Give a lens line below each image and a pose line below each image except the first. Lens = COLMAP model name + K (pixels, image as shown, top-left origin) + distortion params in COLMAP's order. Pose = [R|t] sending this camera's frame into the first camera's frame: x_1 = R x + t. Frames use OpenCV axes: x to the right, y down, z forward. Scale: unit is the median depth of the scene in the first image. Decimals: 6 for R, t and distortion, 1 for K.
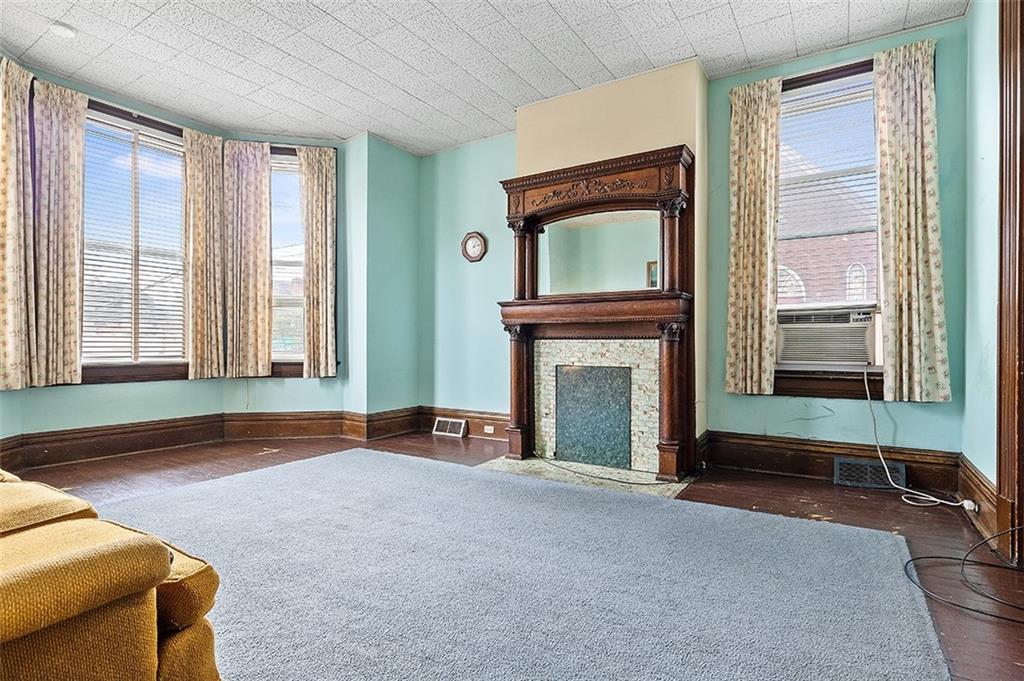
lens RADIAL K [[516.0, 0, 514.7], [0, 516.0, 345.7], [0, 0, 1]] dist [-0.013695, -0.000567]
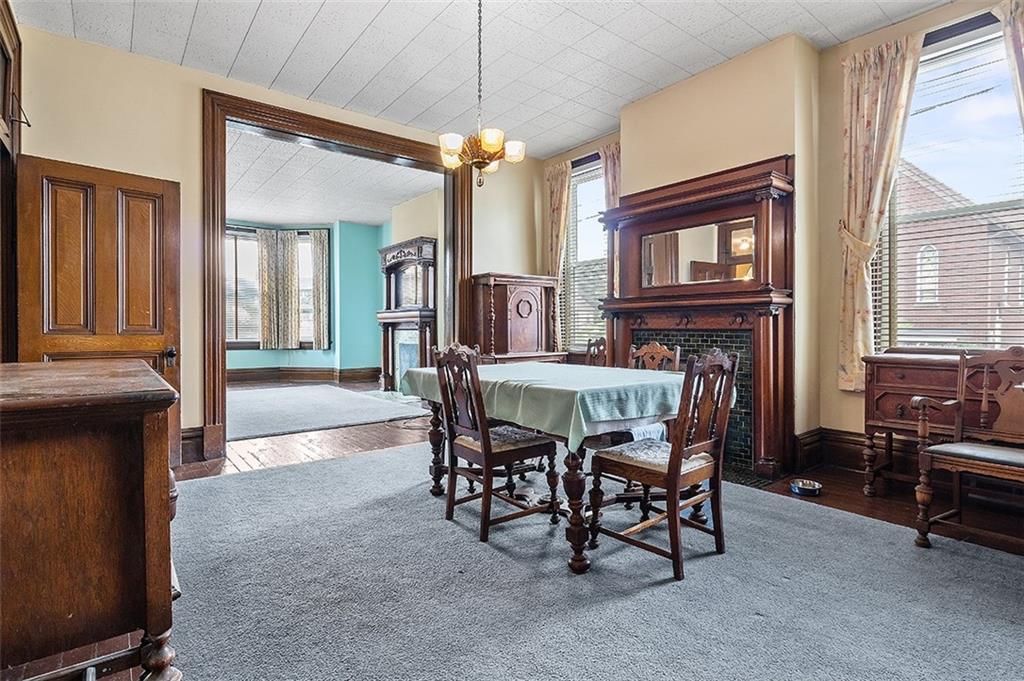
lens RADIAL K [[516.0, 0, 509.5], [0, 516.0, 335.2], [0, 0, 1]] dist [-0.013695, -0.000567]
pose [[0.944960, -0.002980, -0.327173, 1.120412], [0.004824, 0.999977, 0.004825, 0.002038], [0.327151, -0.006138, 0.944952, -0.715809]]
